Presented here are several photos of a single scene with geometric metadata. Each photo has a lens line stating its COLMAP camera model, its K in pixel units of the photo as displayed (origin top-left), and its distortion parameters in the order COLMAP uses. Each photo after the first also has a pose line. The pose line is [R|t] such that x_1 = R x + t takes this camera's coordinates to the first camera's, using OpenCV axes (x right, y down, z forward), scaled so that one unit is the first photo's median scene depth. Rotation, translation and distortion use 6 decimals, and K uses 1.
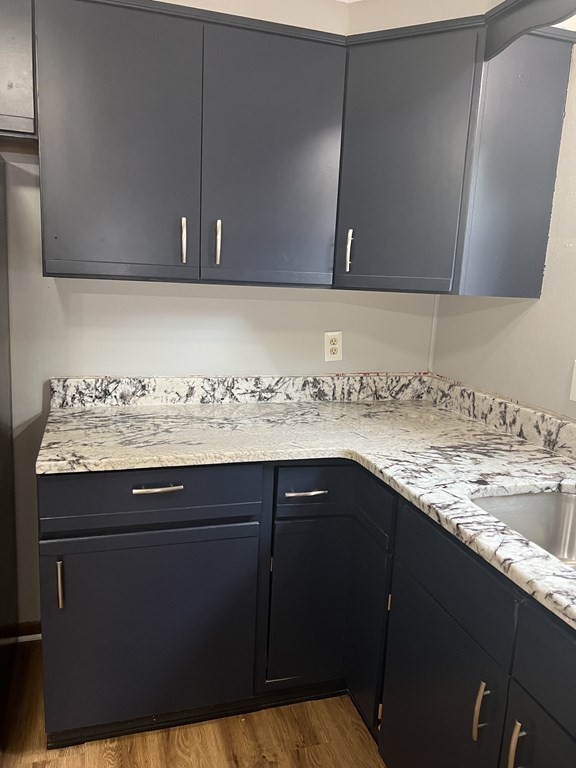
lens RADIAL K [[578.3, 0, 285.6], [0, 578.3, 388.1], [0, 0, 1]] dist [0.064713, -0.076093]
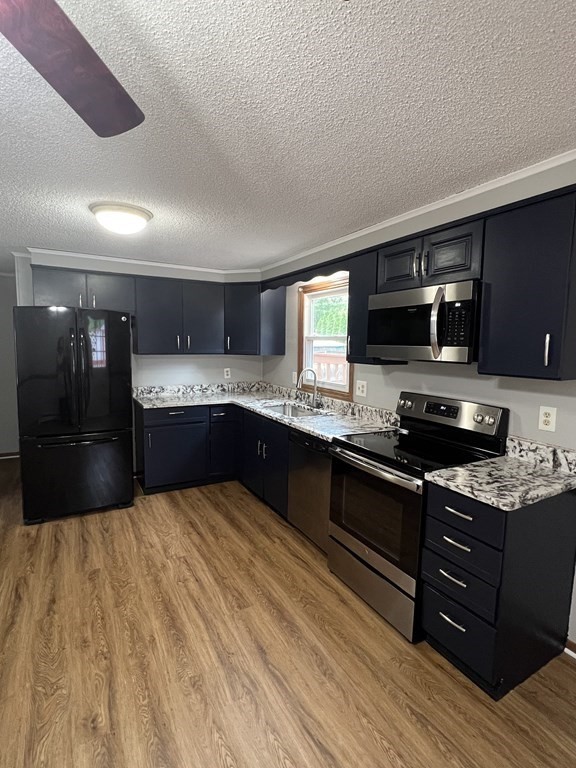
lens RADIAL K [[389.9, 0, 289.7], [0, 389.9, 383.8], [0, 0, 1]] dist [-0.000568, 0.000476]
pose [[0.978200, -0.052604, 0.200890, -0.009528], [0.068006, 0.995187, -0.070549, 0.167977], [-0.196212, 0.082673, 0.977070, -1.172297]]
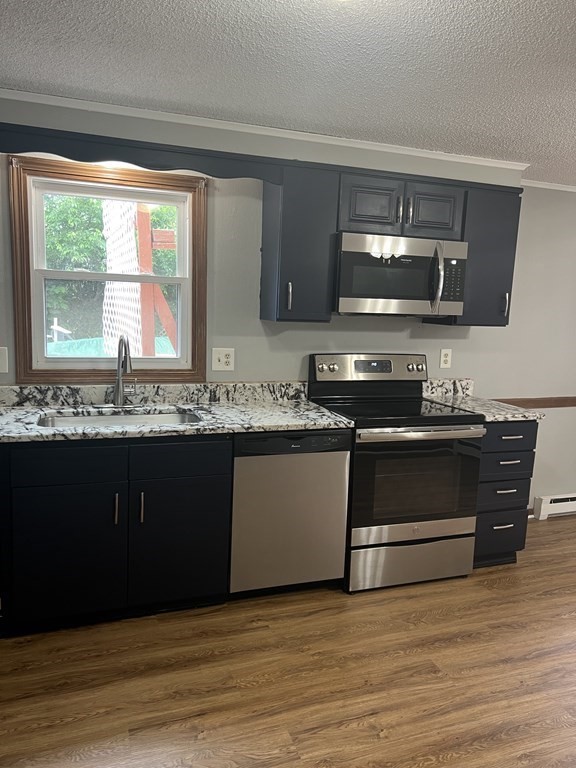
lens RADIAL K [[574.0, 0, 289.6], [0, 574.0, 389.8], [0, 0, 1]] dist [0.065455, -0.075191]
pose [[-0.046419, -0.195414, 0.979622, -0.974604], [0.149013, 0.968351, 0.200226, -0.114186], [-0.987745, 0.155271, -0.015831, 0.199521]]
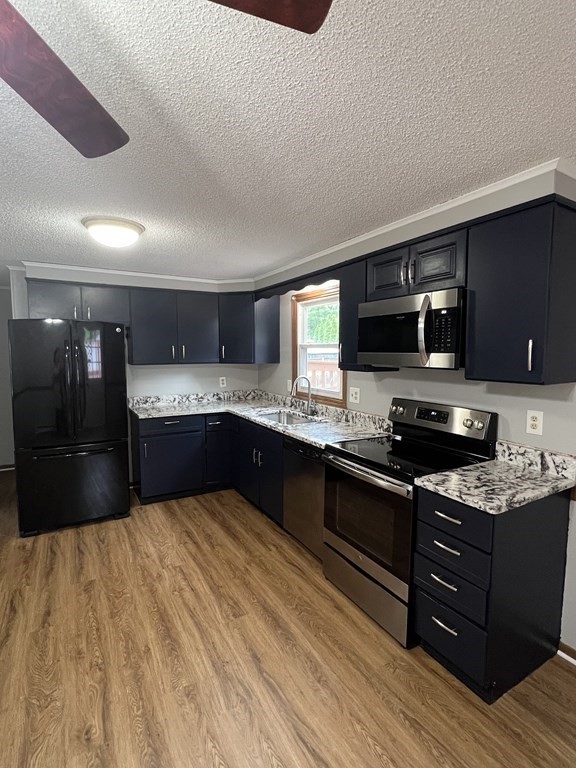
lens RADIAL K [[389.8, 0, 290.1], [0, 389.8, 384.4], [0, 0, 1]] dist [-0.000087, 0.000416]
pose [[0.976387, -0.064813, 0.206077, 0.007914], [0.084280, 0.992626, -0.087127, 0.167718], [-0.198910, 0.102438, 0.974649, -1.190365]]
